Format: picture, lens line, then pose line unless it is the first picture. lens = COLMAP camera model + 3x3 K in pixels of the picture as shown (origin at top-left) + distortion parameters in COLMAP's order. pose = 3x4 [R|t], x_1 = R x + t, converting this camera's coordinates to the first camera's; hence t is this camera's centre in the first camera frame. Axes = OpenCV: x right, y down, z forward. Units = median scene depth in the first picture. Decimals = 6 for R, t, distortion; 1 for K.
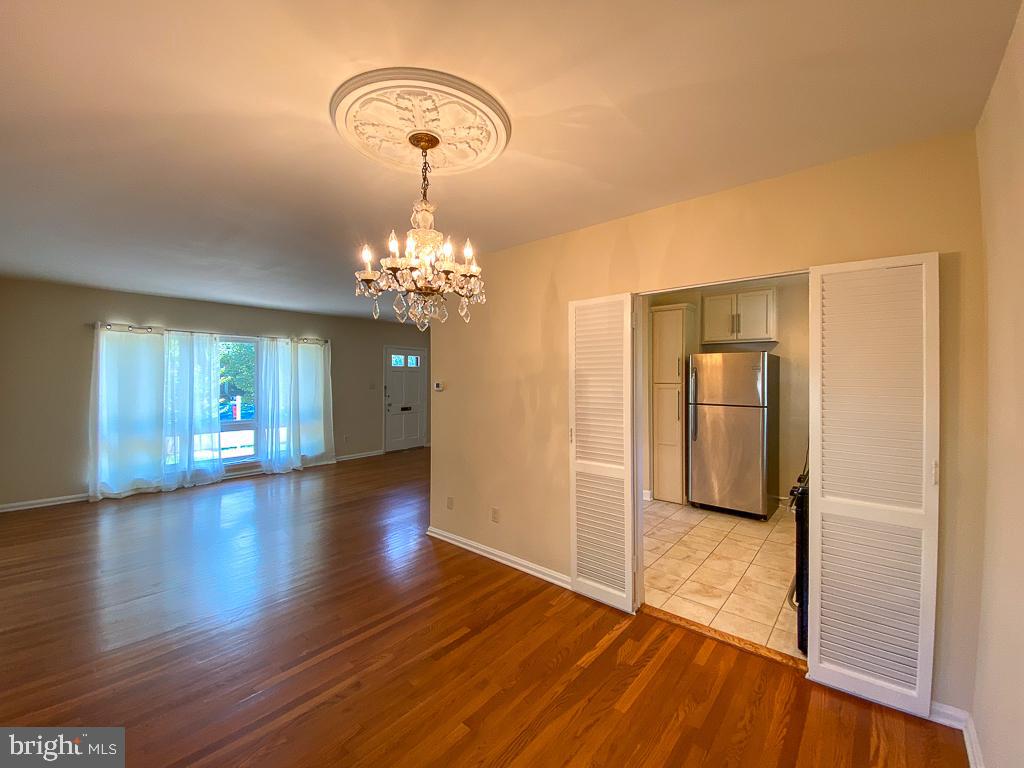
lens RADIAL K [[431.1, 0, 507.7], [0, 431.1, 378.2], [0, 0, 1]] dist [0.000094, -0.000493]
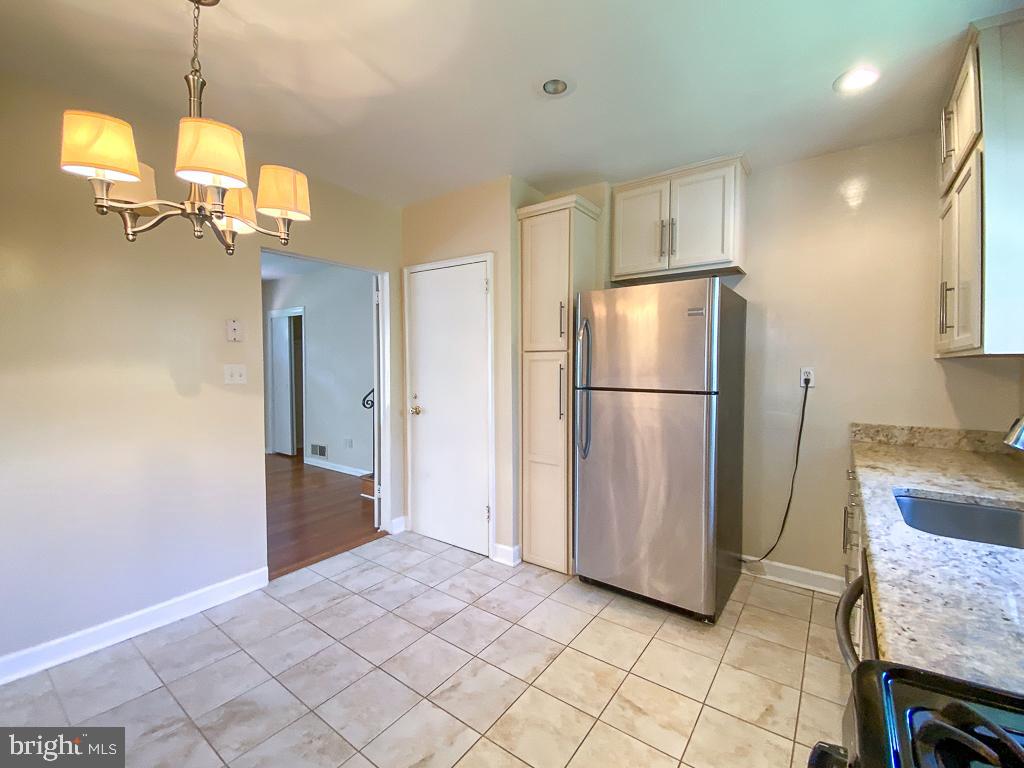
lens RADIAL K [[431.1, 0, 507.7], [0, 431.1, 378.2], [0, 0, 1]] dist [0.000094, -0.000493]
pose [[0.998760, -0.004073, 0.049623, 0.304564], [0.002584, 0.999546, 0.030031, 0.030850], [-0.049723, -0.029865, 0.998316, 0.471590]]
